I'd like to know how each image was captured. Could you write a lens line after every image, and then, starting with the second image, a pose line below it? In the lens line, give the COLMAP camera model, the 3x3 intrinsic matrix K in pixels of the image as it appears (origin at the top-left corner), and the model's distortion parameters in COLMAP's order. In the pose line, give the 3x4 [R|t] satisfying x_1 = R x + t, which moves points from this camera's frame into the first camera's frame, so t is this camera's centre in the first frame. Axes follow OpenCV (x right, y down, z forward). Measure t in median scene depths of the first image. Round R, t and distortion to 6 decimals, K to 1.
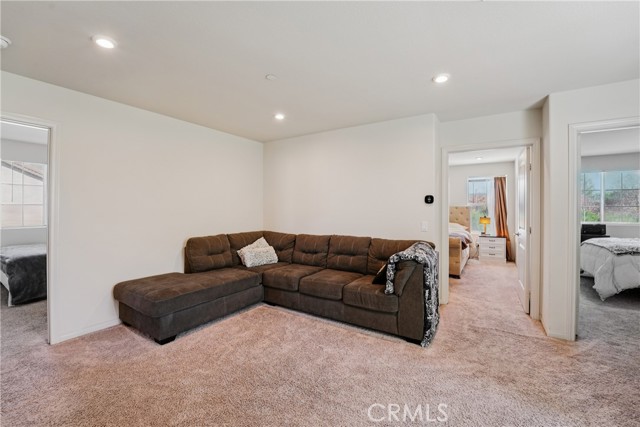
lens RADIAL K [[263.2, 0, 320.8], [0, 263.2, 207.6], [0, 0, 1]] dist [-0.003743, -0.000217]
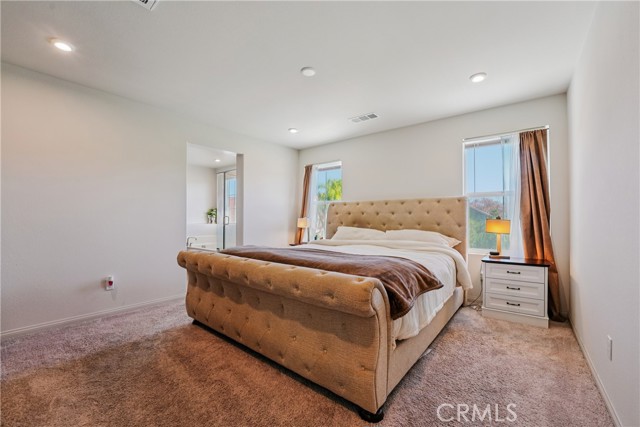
lens RADIAL K [[263.2, 0, 318.5], [0, 263.2, 215.9], [0, 0, 1]] dist [-0.003743, -0.000217]
pose [[0.994776, -0.004333, -0.101994, 0.354677], [0.004431, 0.999990, 0.000734, 0.028611], [0.101989, -0.001182, 0.994785, 0.503957]]
